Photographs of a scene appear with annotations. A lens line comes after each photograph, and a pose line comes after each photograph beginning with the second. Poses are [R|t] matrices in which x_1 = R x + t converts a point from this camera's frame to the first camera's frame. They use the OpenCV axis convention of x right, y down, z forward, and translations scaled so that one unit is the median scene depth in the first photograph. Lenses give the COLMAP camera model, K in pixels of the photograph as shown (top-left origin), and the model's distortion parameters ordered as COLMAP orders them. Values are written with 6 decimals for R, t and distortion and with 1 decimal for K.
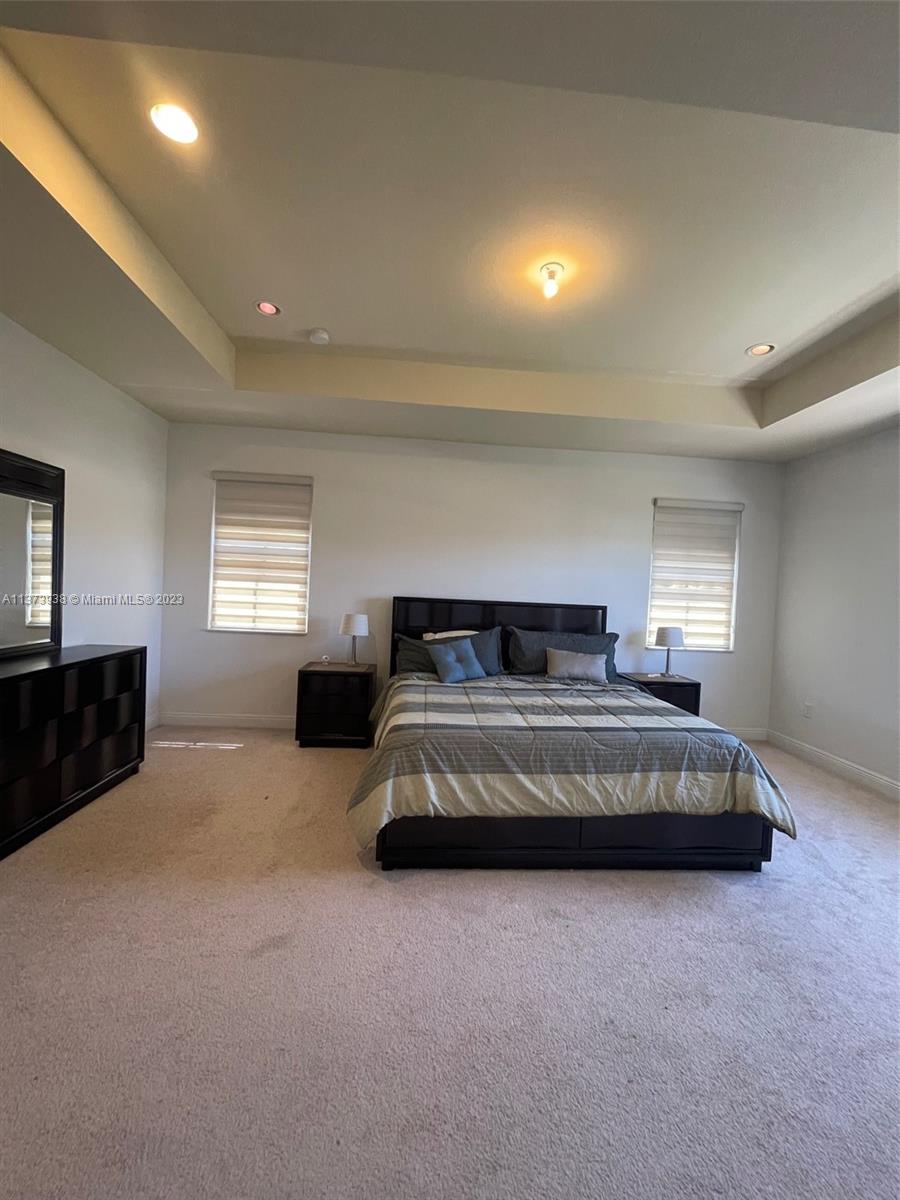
lens RADIAL K [[485.2, 0, 447.1], [0, 485.2, 594.3], [0, 0, 1]] dist [-0.001843, 0.001524]
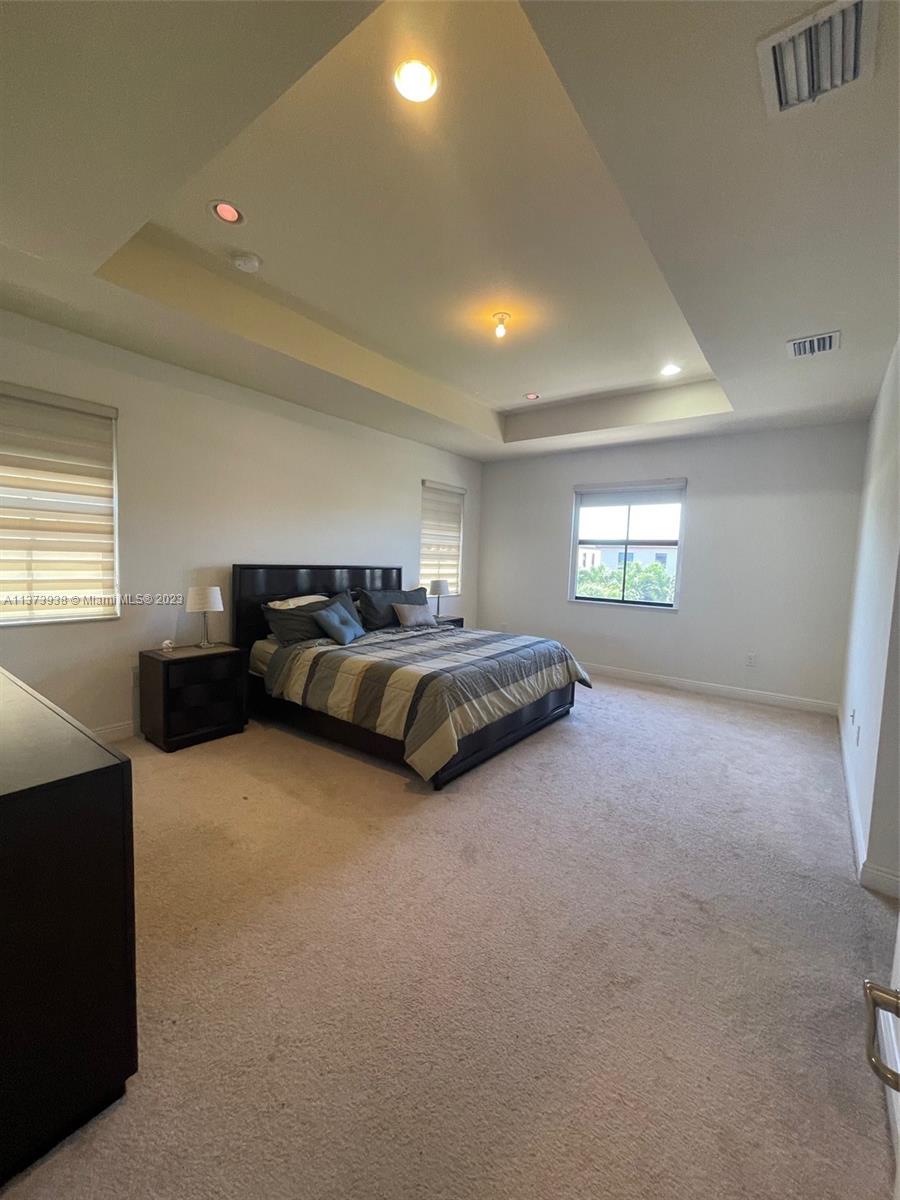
lens RADIAL K [[485.2, 0, 452.3], [0, 485.2, 593.8], [0, 0, 1]] dist [-0.001843, 0.001524]
pose [[0.653233, -0.080892, 0.752823, -0.530220], [0.013698, 0.995376, 0.095069, -0.021425], [-0.757033, -0.051790, 0.651321, 0.109593]]
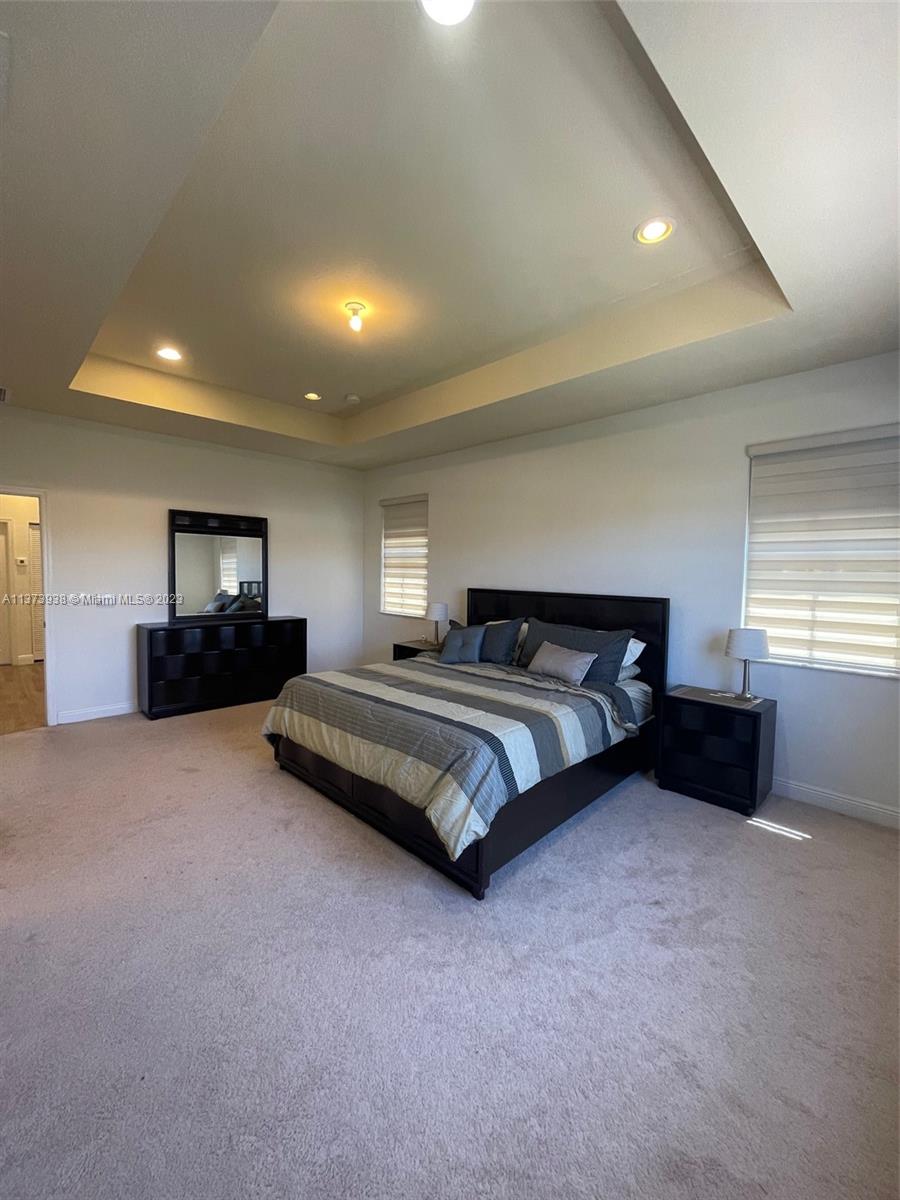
lens RADIAL K [[485.2, 0, 450.6], [0, 485.2, 594.1], [0, 0, 1]] dist [-0.001843, 0.001524]
pose [[0.653401, 0.001990, -0.757010, 0.719329], [-0.000330, 0.999997, 0.002344, 0.016031], [0.757012, -0.001282, 0.653400, 0.227224]]
